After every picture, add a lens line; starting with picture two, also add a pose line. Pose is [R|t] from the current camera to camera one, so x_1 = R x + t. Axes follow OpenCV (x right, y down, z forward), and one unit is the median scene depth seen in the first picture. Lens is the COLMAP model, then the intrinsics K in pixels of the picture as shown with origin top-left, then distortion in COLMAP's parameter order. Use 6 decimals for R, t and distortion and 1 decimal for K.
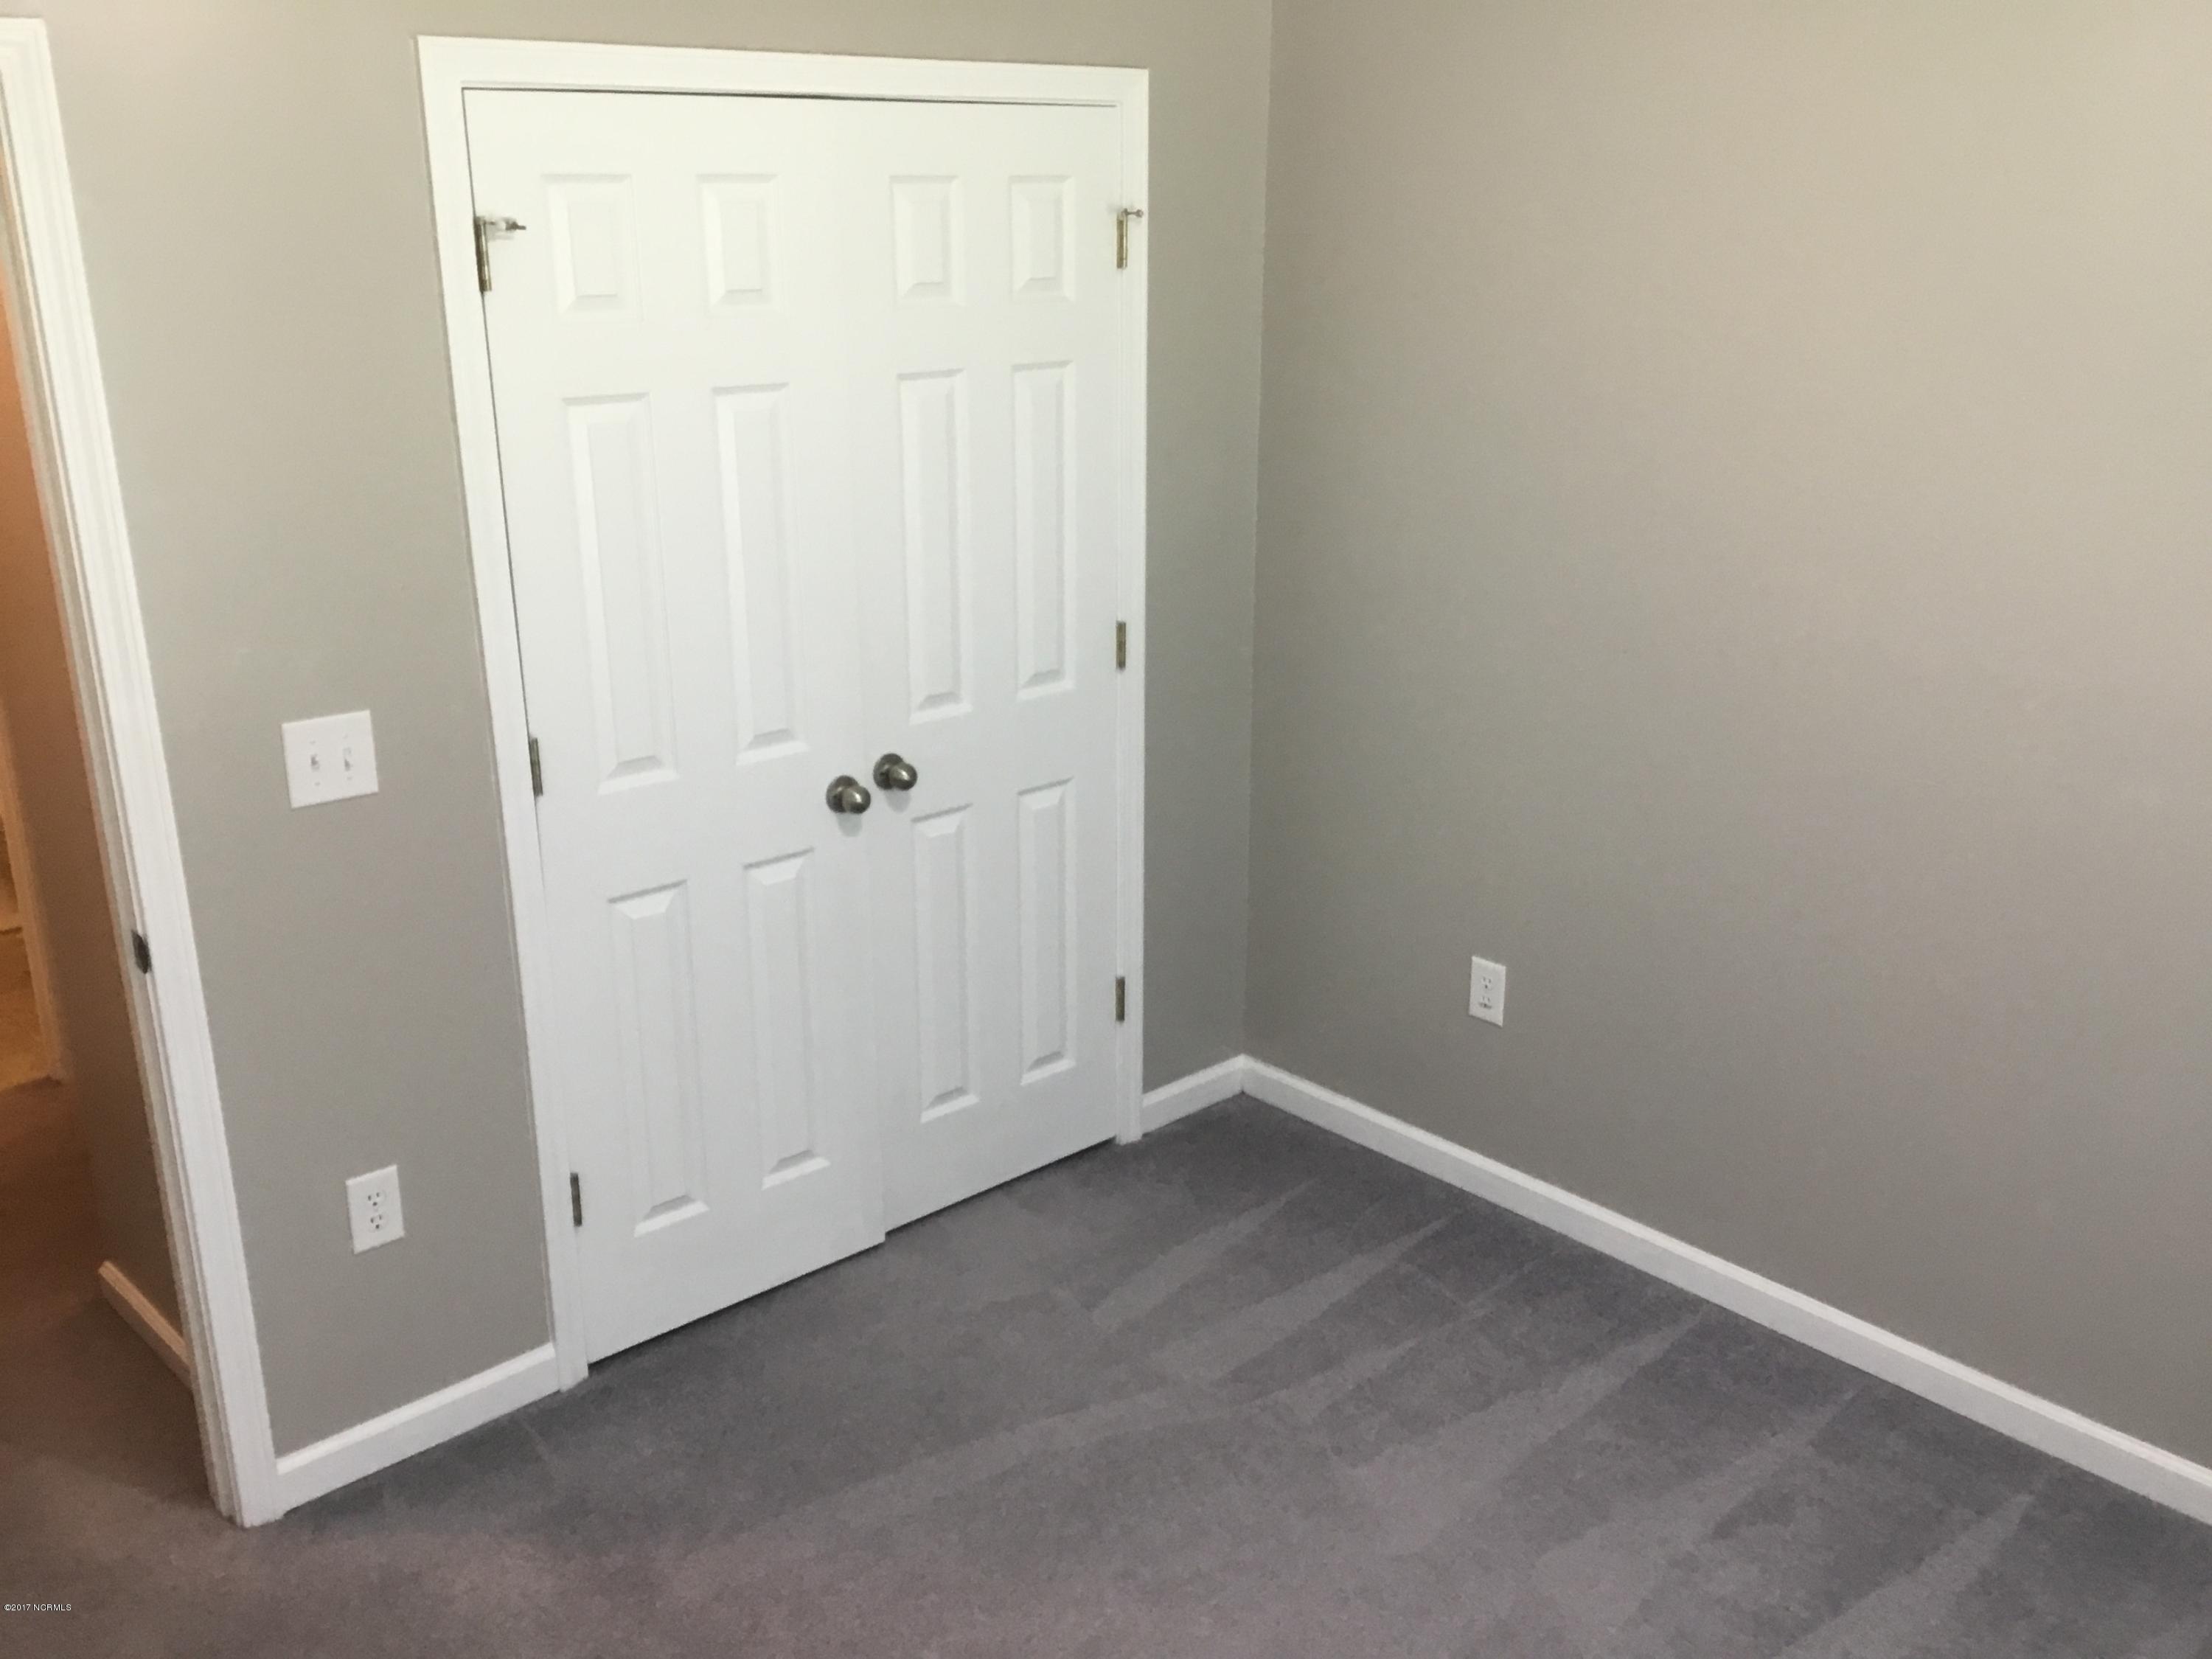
lens RADIAL K [[1964.9, 0, 1131.6], [0, 1964.9, 813.9], [0, 0, 1]] dist [0.101293, -0.129171]
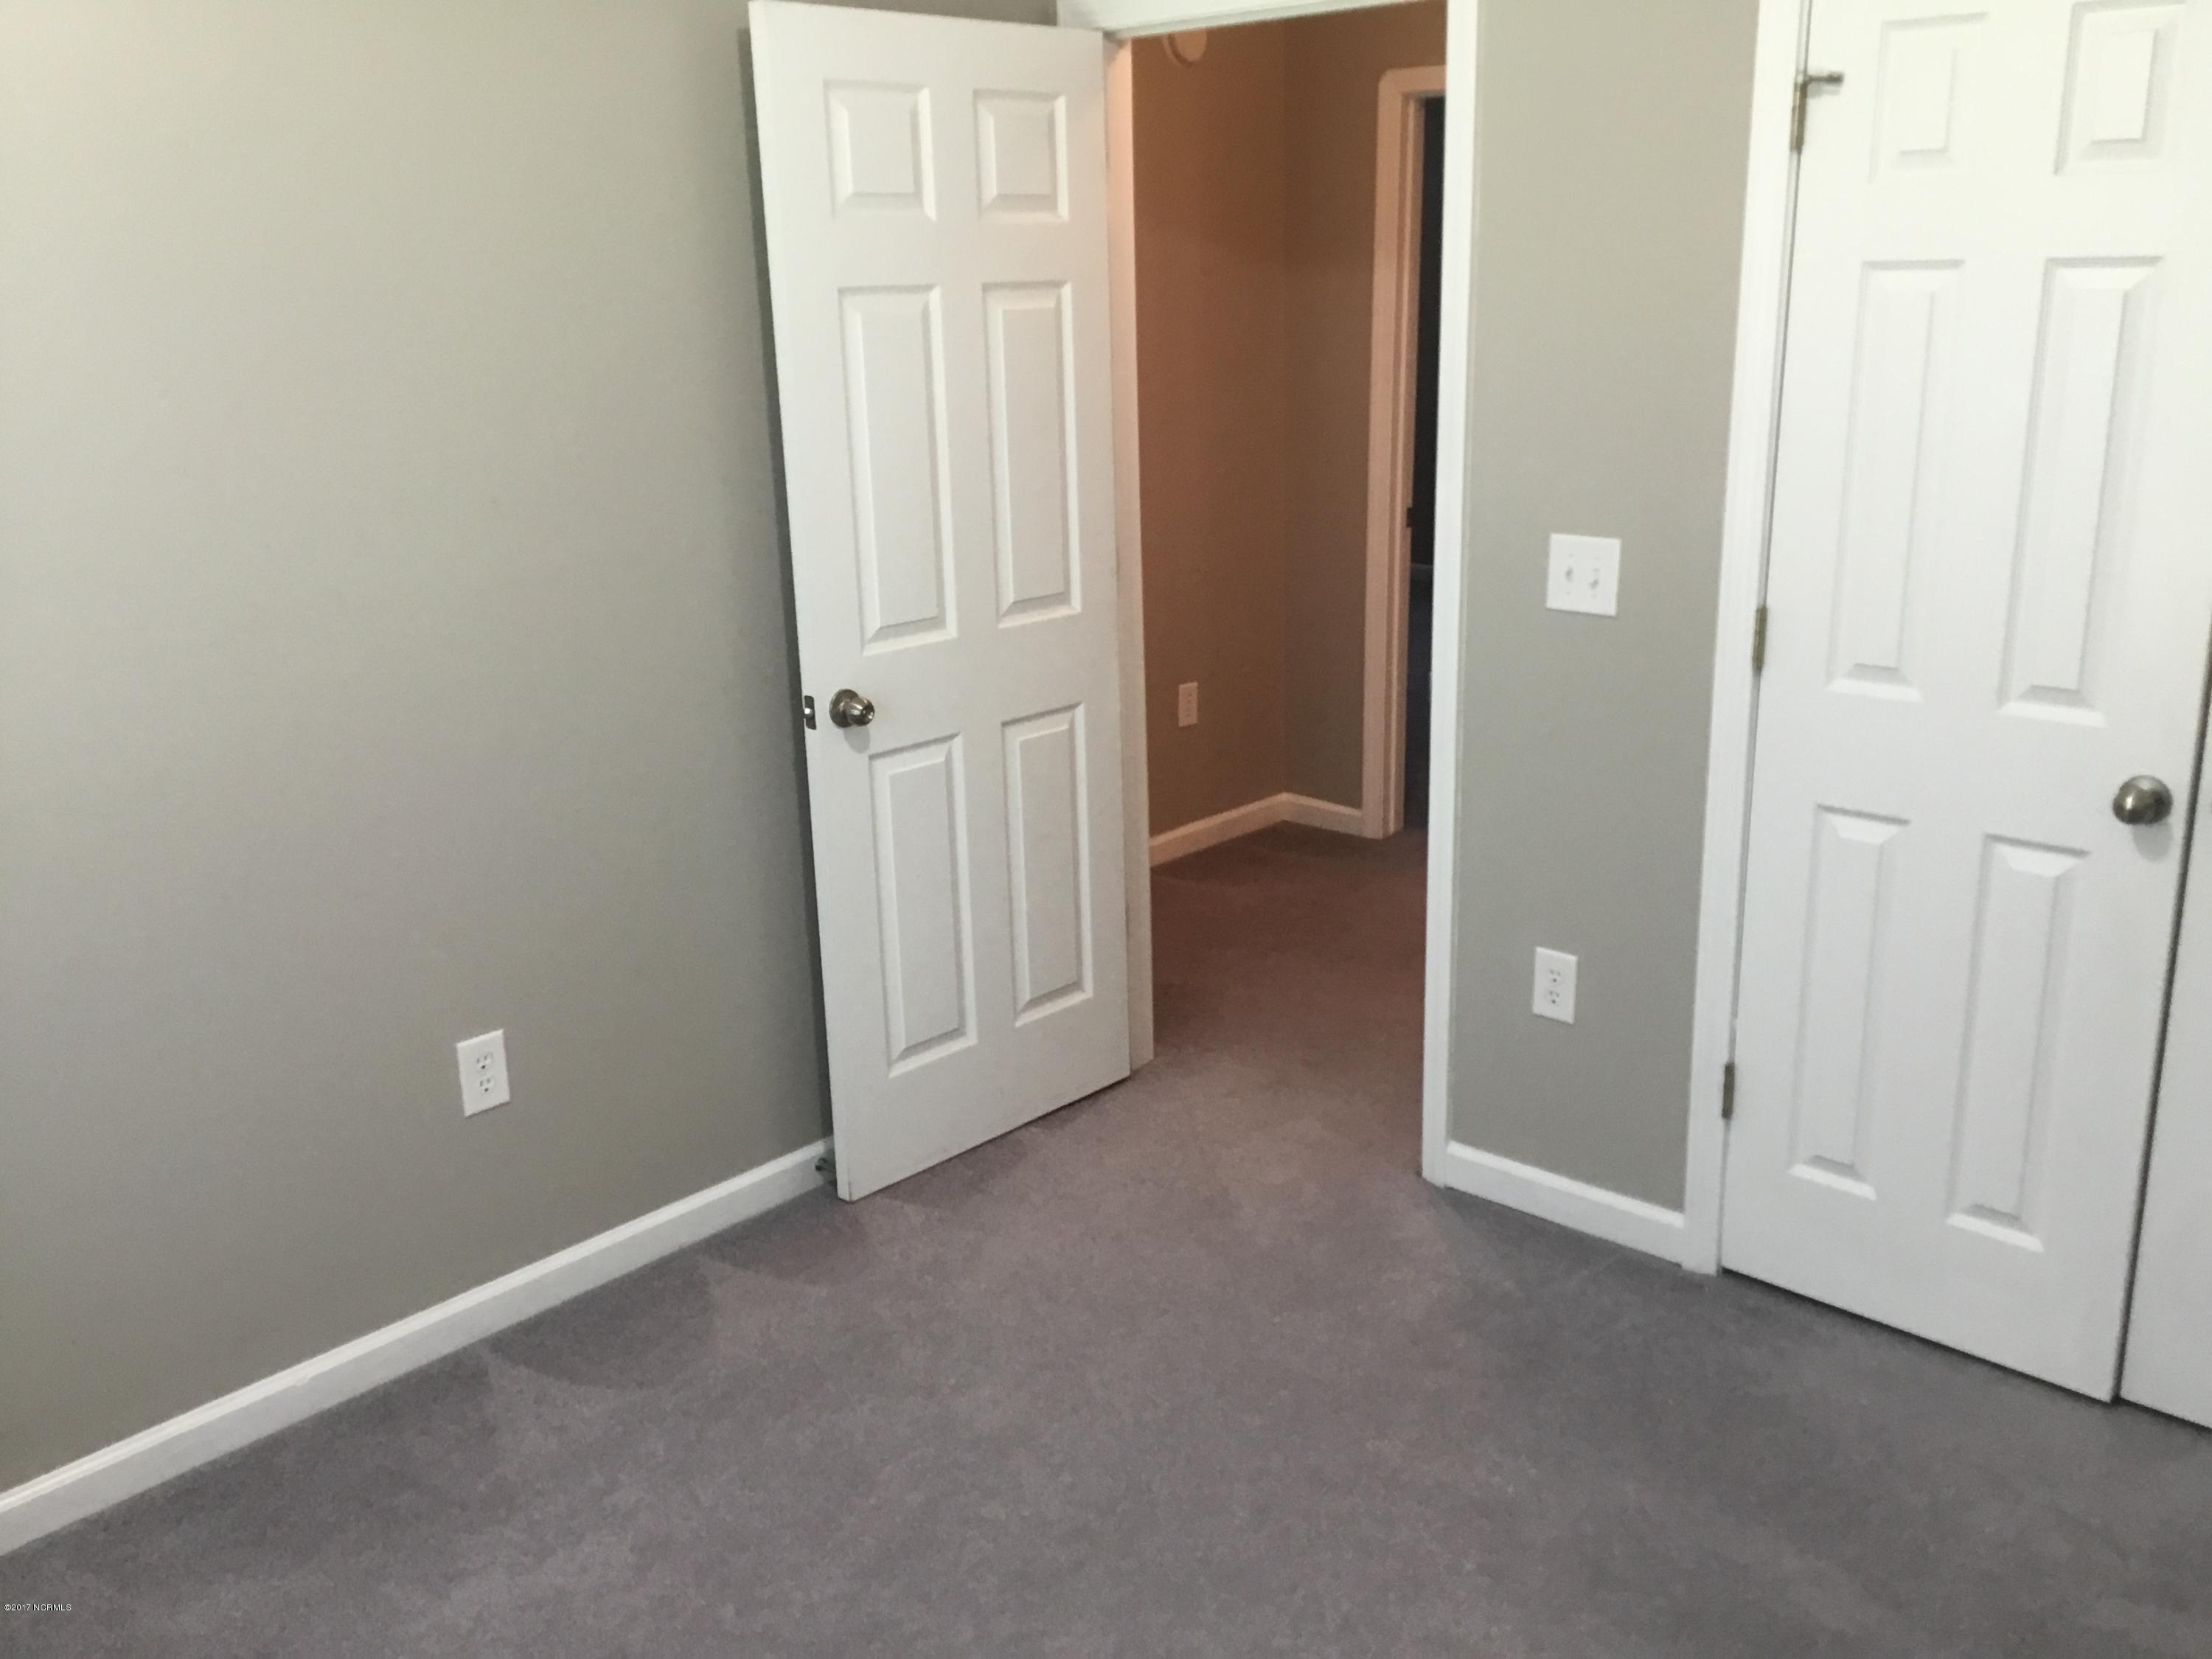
lens RADIAL K [[1964.9, 0, 1091.9], [0, 1964.9, 832.5], [0, 0, 1]] dist [0.101293, -0.129171]
pose [[0.079844, 0.271568, -0.959102, 0.658345], [-0.290163, 0.926838, 0.238277, -0.074307], [0.953641, 0.259271, 0.152801, 0.555510]]
